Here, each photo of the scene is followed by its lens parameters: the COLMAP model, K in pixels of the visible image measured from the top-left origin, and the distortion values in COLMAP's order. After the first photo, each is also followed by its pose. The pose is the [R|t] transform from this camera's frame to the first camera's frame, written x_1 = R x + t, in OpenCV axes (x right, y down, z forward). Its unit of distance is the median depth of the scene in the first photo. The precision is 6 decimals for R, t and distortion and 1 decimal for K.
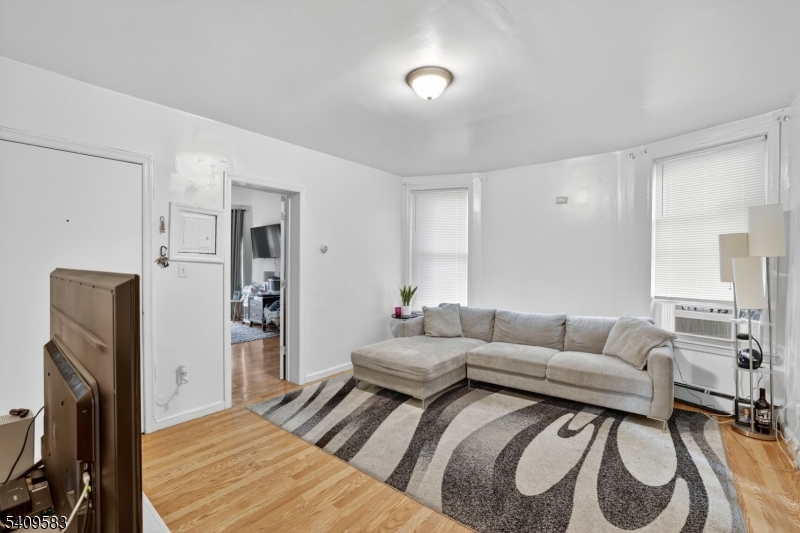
lens RADIAL K [[344.7, 0, 404.0], [0, 344.7, 265.8], [0, 0, 1]] dist [-0.028564, 0.005436]
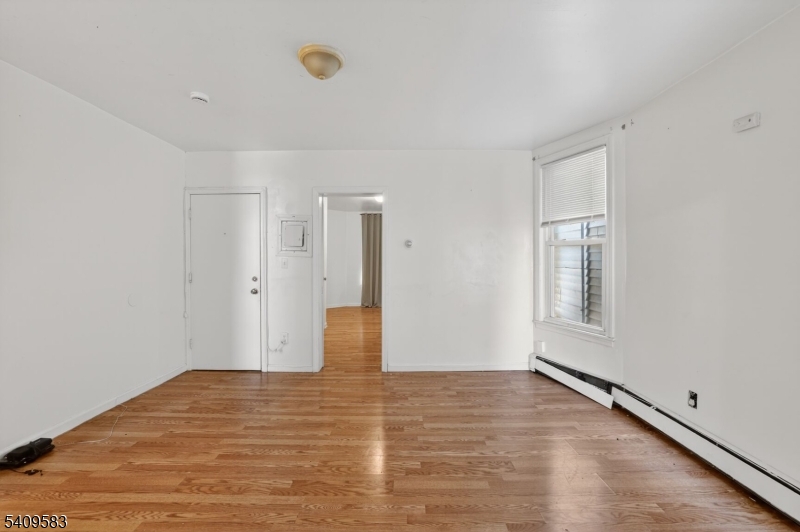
lens RADIAL K [[344.7, 0, 401.4], [0, 344.7, 263.4], [0, 0, 1]] dist [-0.028564, 0.005436]
pose [[0.625267, 0.006218, -0.780386, 0.836283], [-0.004101, 0.999981, 0.004682, 0.006623], [0.780400, 0.000273, 0.625280, 0.546265]]
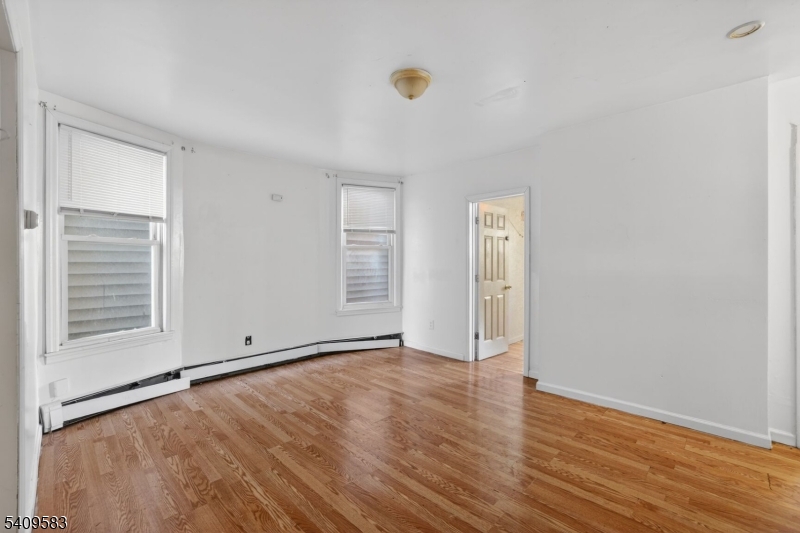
lens RADIAL K [[344.7, 0, 399.4], [0, 344.7, 262.7], [0, 0, 1]] dist [-0.028564, 0.005436]
pose [[0.104305, -0.010844, 0.994486, -0.875248], [0.007053, 0.999923, 0.010163, -0.002043], [-0.994520, 0.005954, 0.104374, 0.848275]]
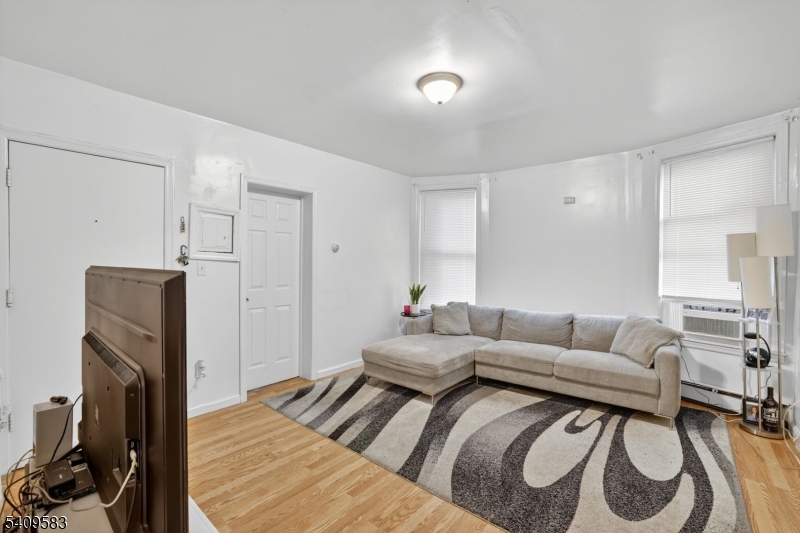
lens RADIAL K [[344.7, 0, 403.4], [0, 344.7, 264.1], [0, 0, 1]] dist [-0.028564, 0.005436]
pose [[0.999744, 0.002117, -0.022506, -0.010673], [-0.002171, 0.999995, -0.002374, 0.001058], [0.022501, 0.002422, 0.999744, -0.031850]]
